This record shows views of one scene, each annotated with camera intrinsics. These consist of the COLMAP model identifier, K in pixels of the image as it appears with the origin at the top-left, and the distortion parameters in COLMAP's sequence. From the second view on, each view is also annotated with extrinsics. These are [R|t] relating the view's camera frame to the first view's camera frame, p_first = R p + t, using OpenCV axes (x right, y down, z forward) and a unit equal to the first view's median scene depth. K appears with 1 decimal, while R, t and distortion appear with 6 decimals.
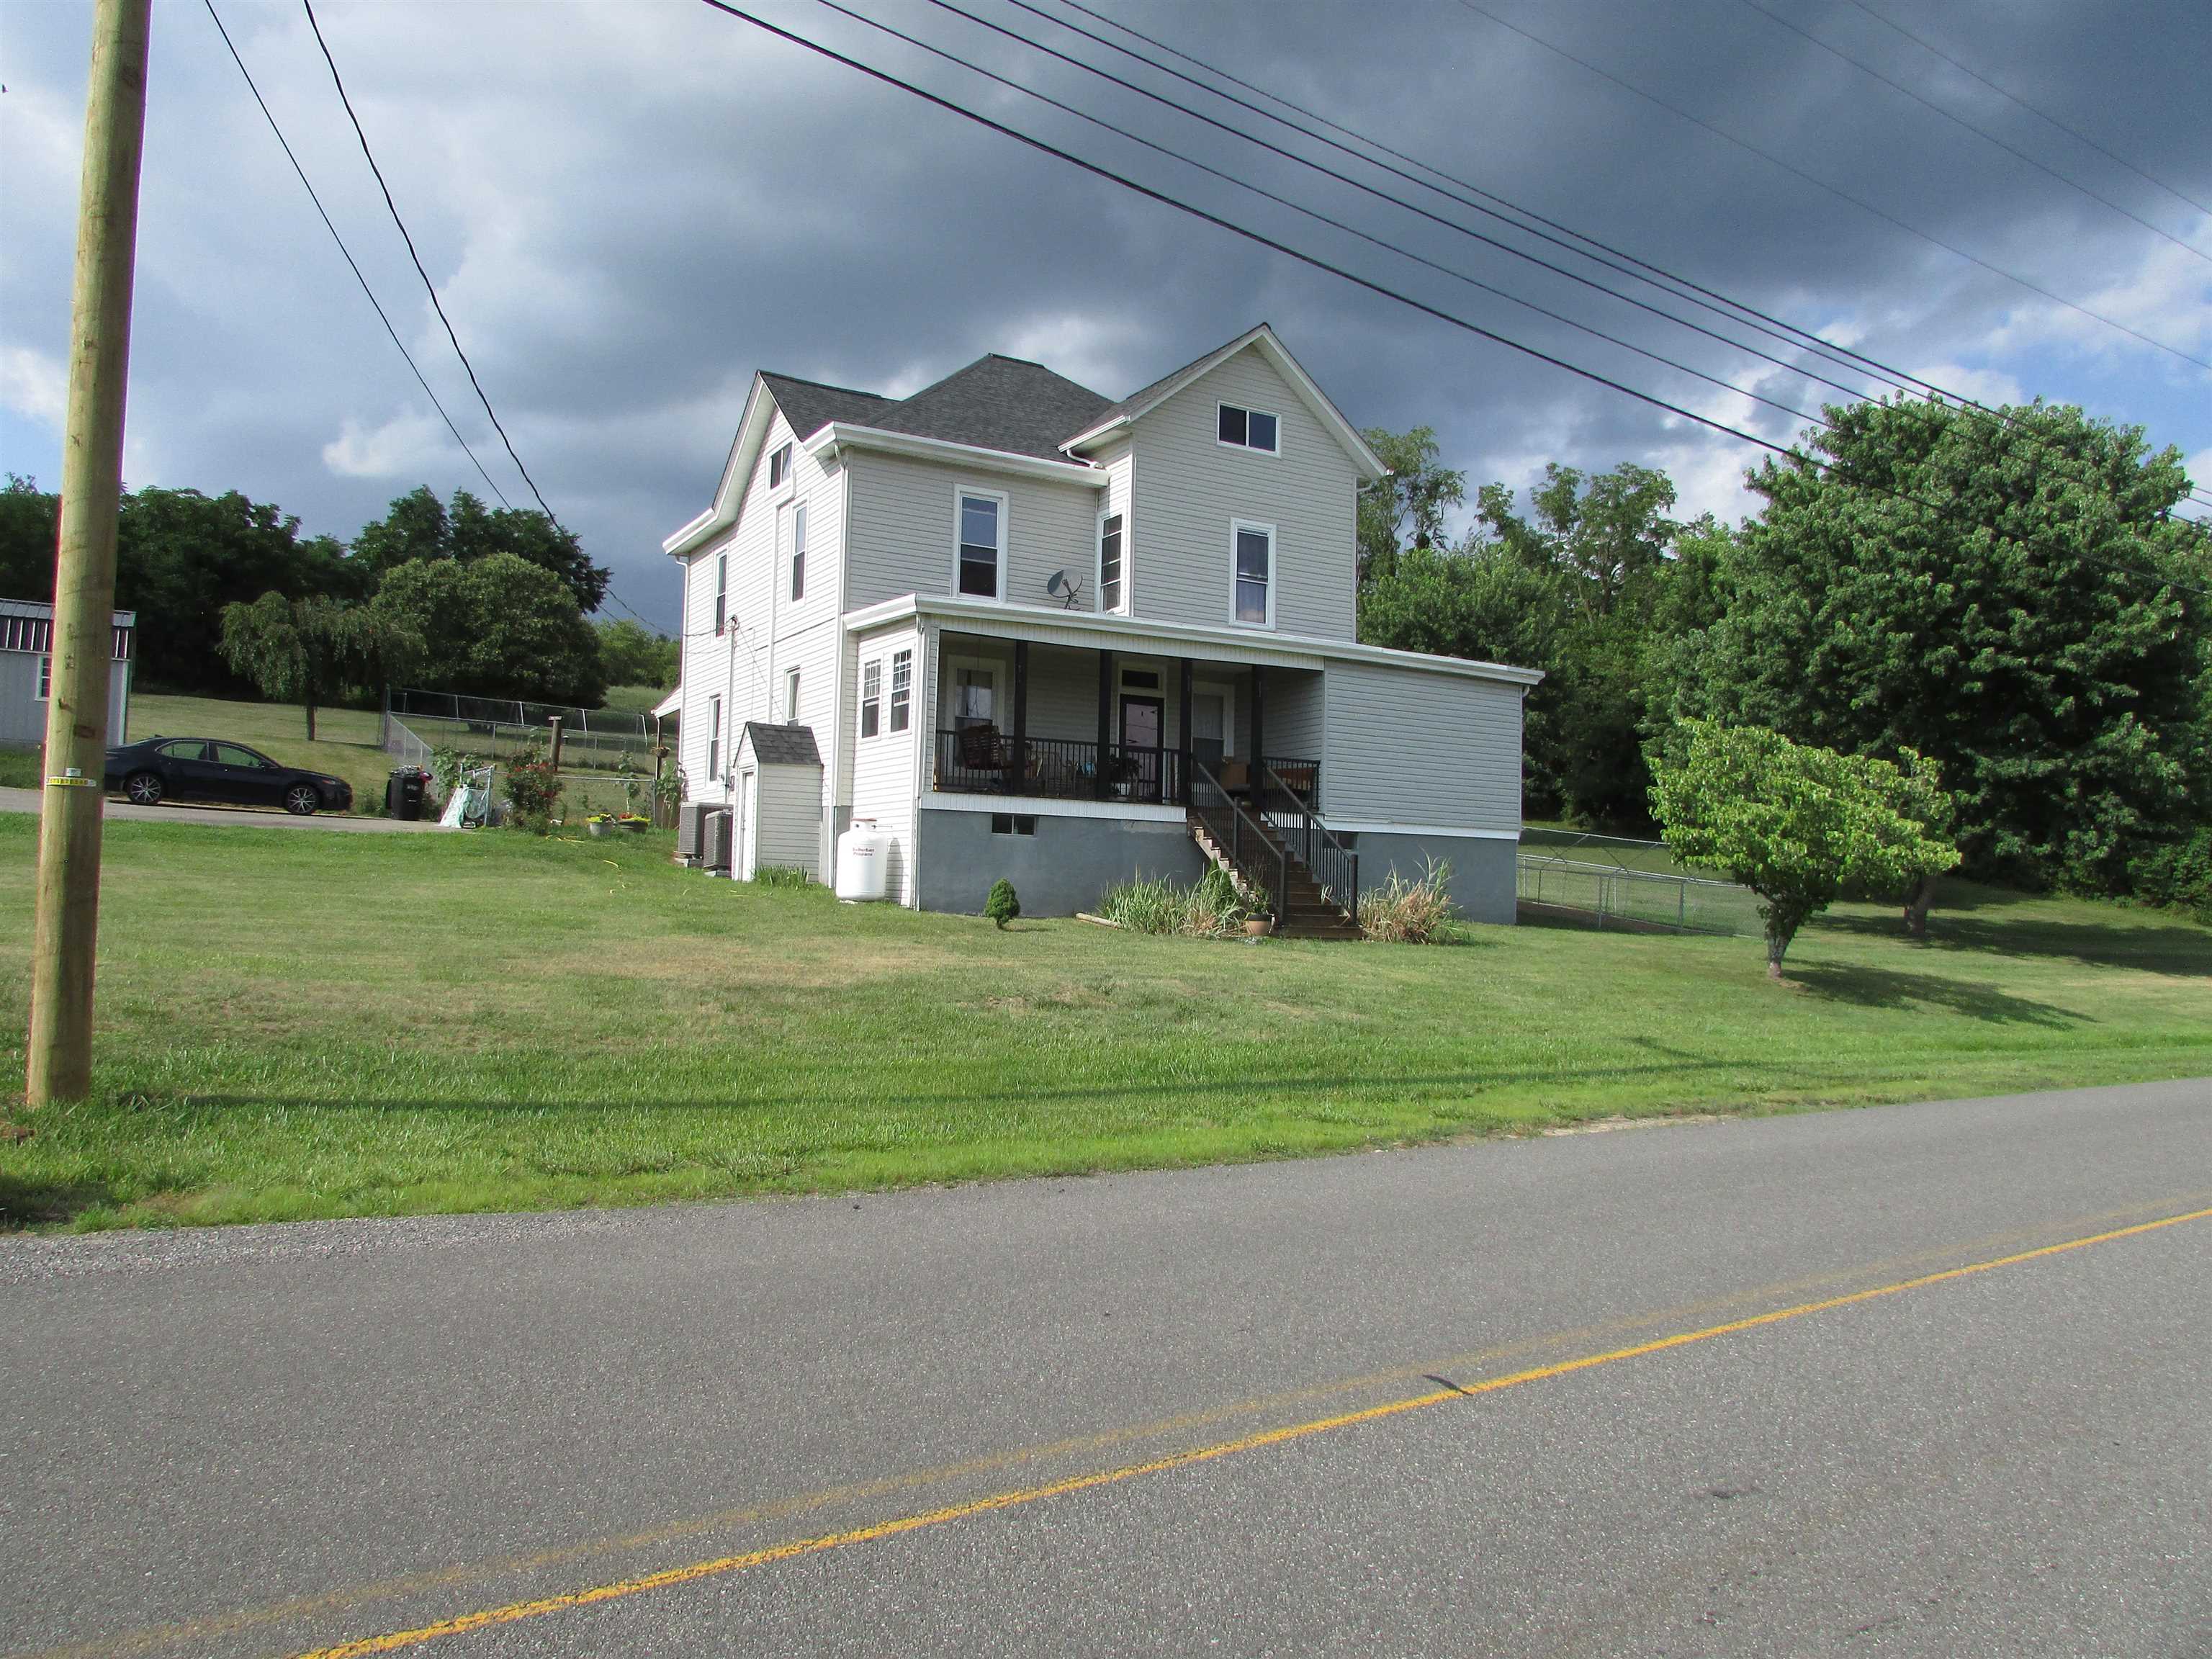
lens RADIAL K [[1573.8, 0, 1100.6], [0, 1573.8, 833.1], [0, 0, 1]] dist [-0.040216, 0.019020]
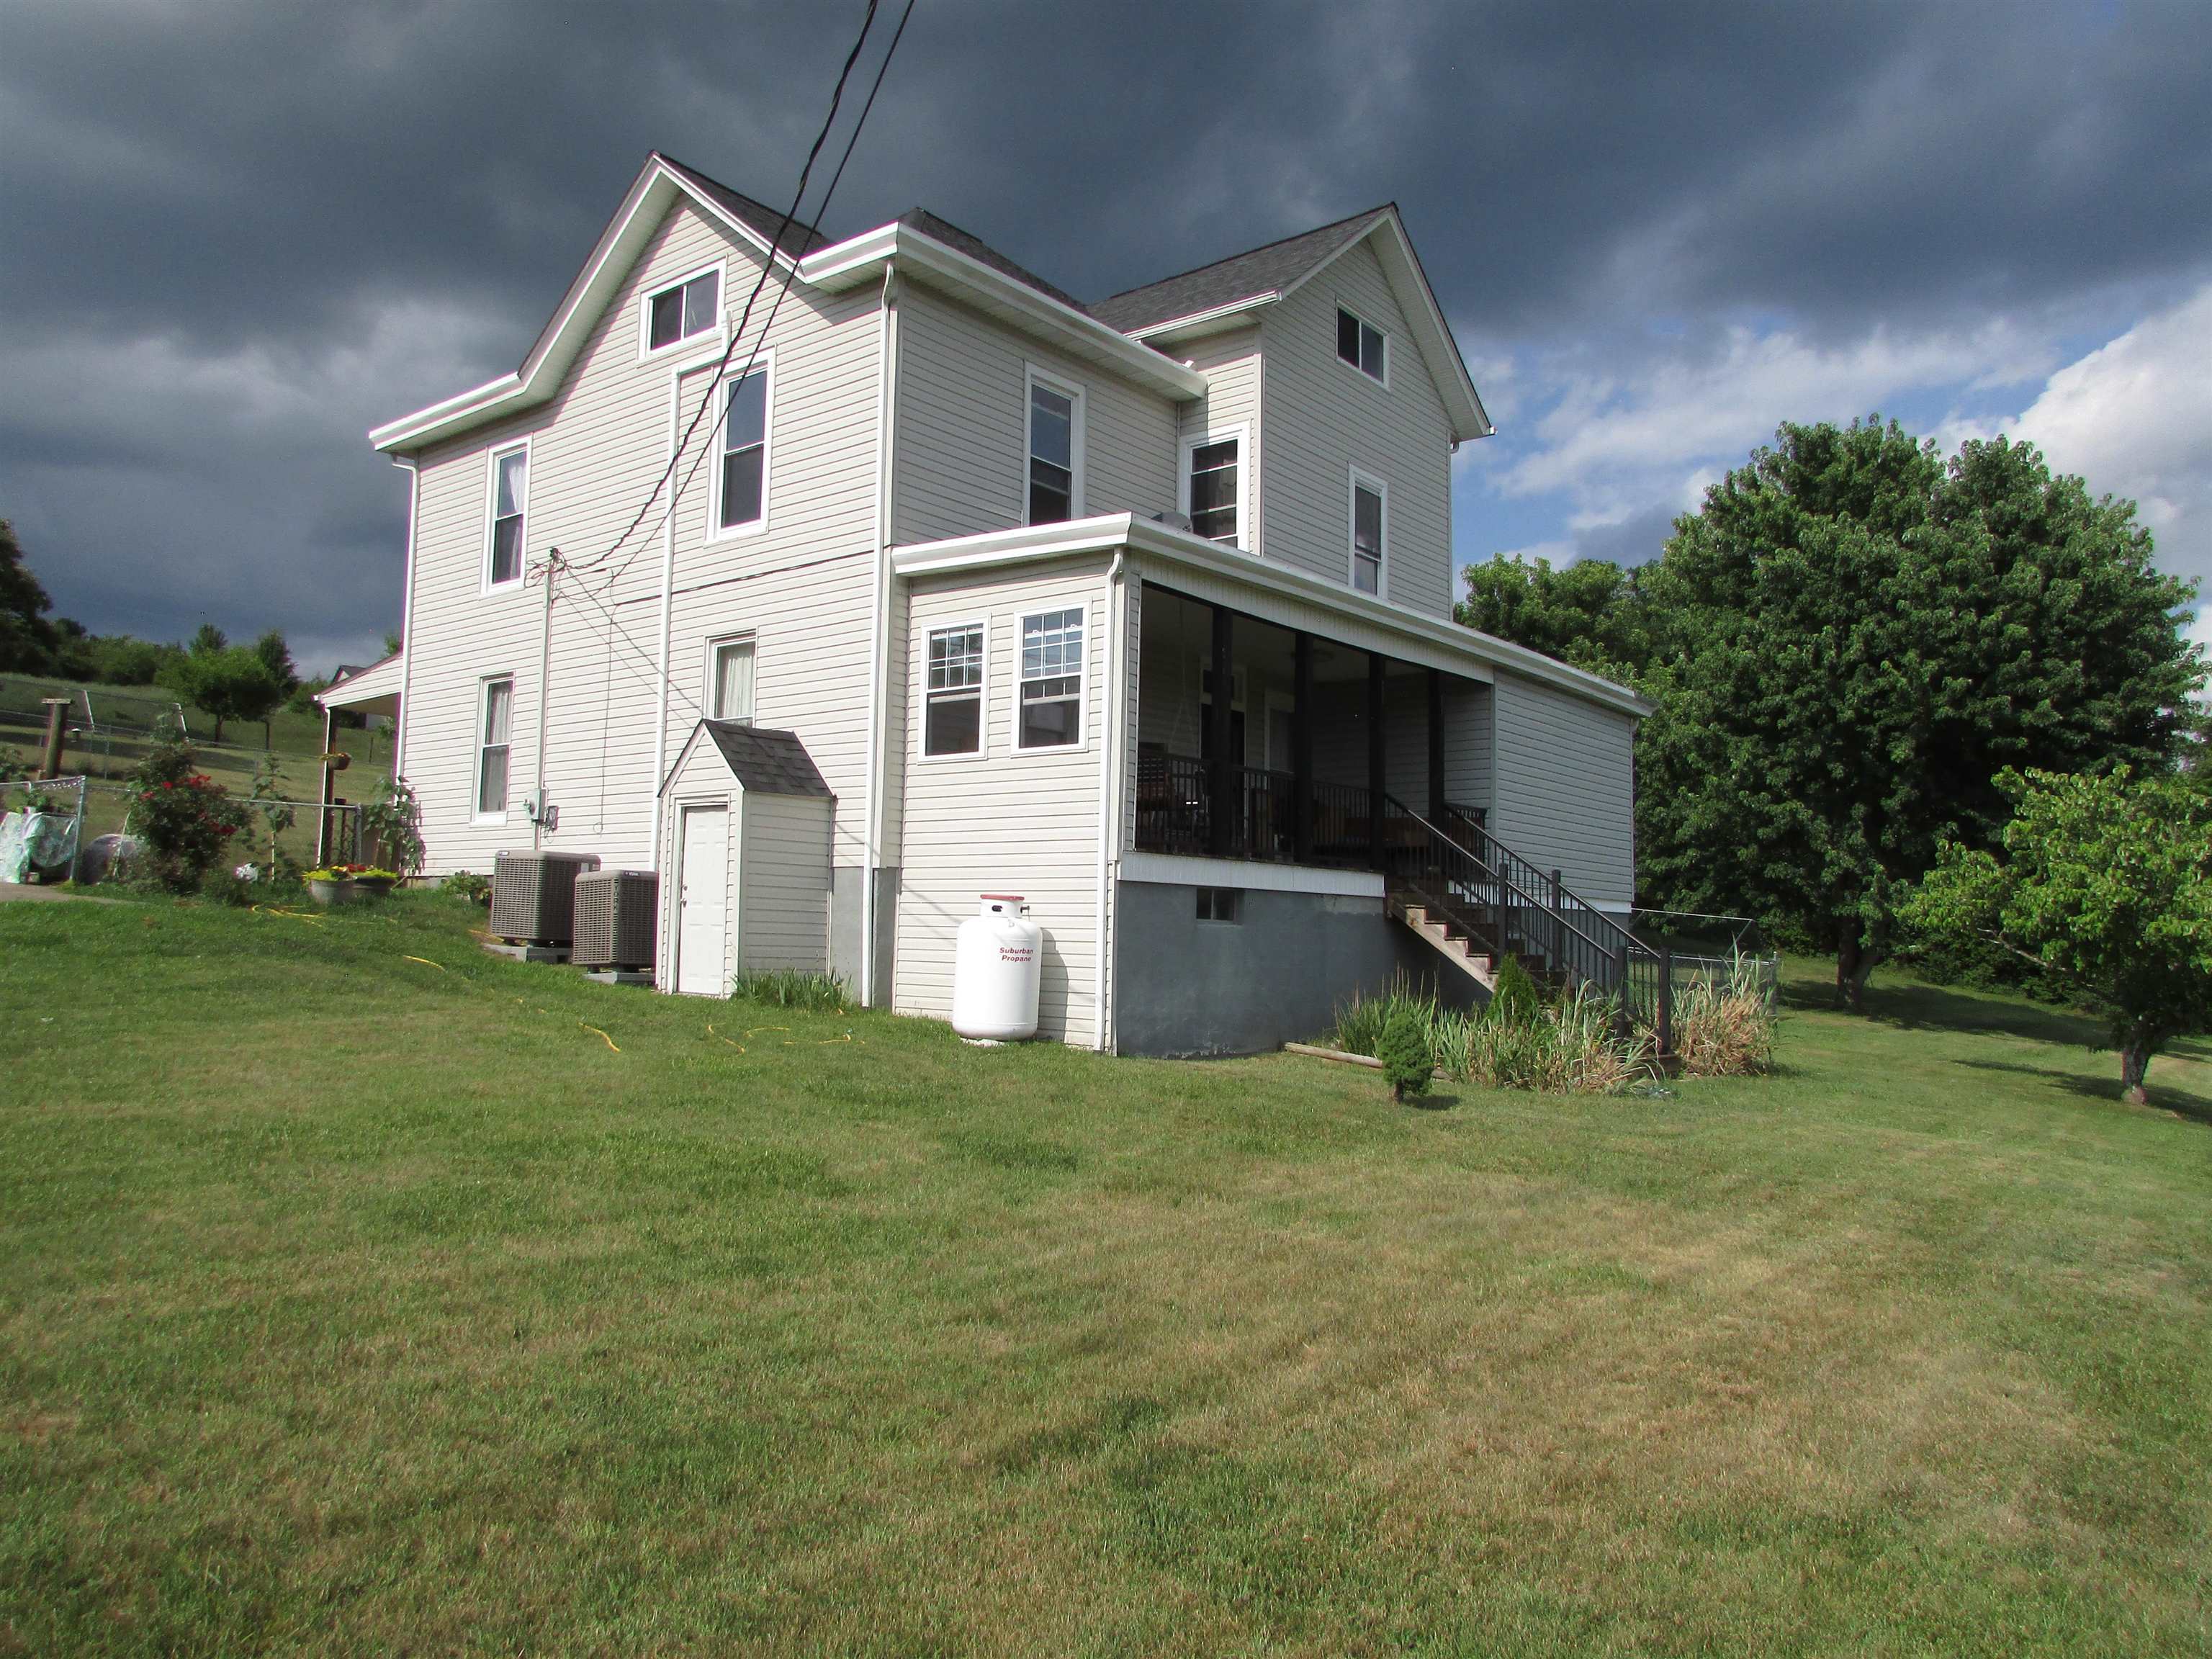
lens RADIAL K [[1573.8, 0, 1088.9], [0, 1573.8, 825.5], [0, 0, 1]] dist [-0.040216, 0.019020]
pose [[0.936260, 0.022006, 0.350619, -0.284068], [-0.014087, 0.999585, -0.025120, -0.018130], [-0.351027, 0.018579, 0.936181, 0.391883]]
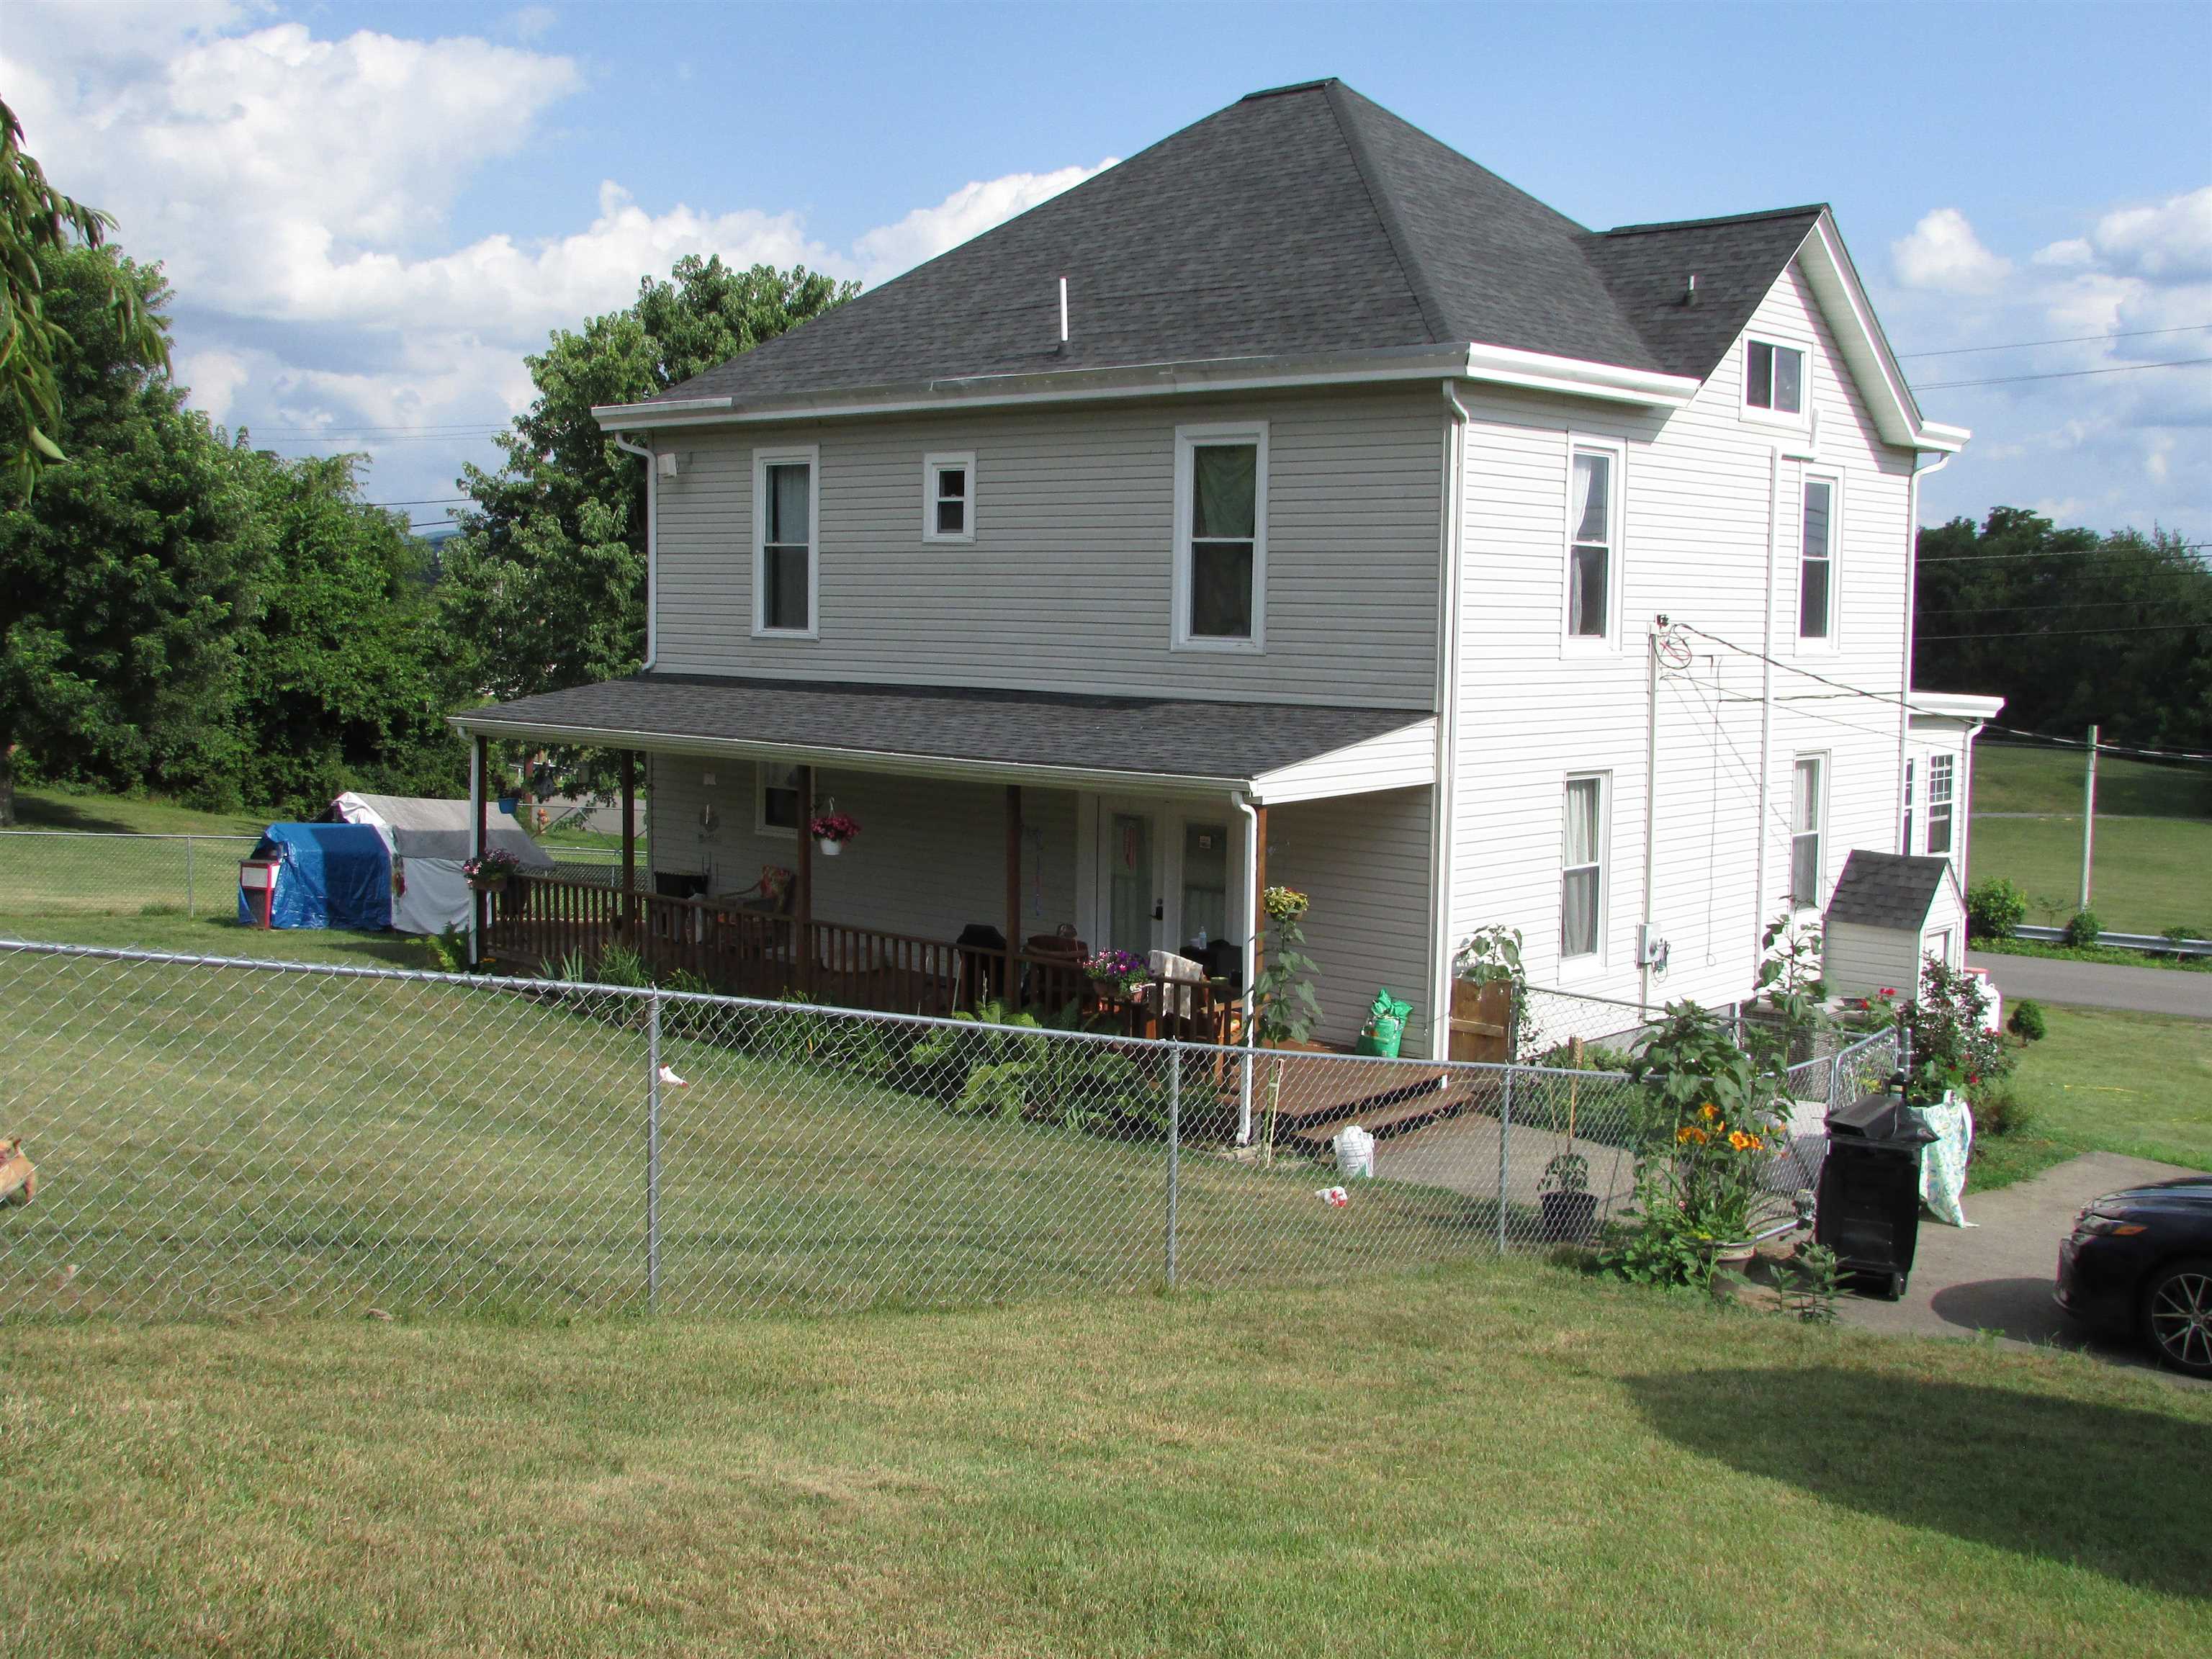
lens RADIAL K [[2297.8, 0, 1114.5], [0, 2297.8, 821.6], [0, 0, 1]] dist [-0.027668, 0.000000]
pose [[-0.321342, -0.114782, 0.939981, -0.972912], [-0.058319, 0.993141, 0.101336, -0.155982], [-0.945166, -0.022255, -0.325832, 1.582501]]
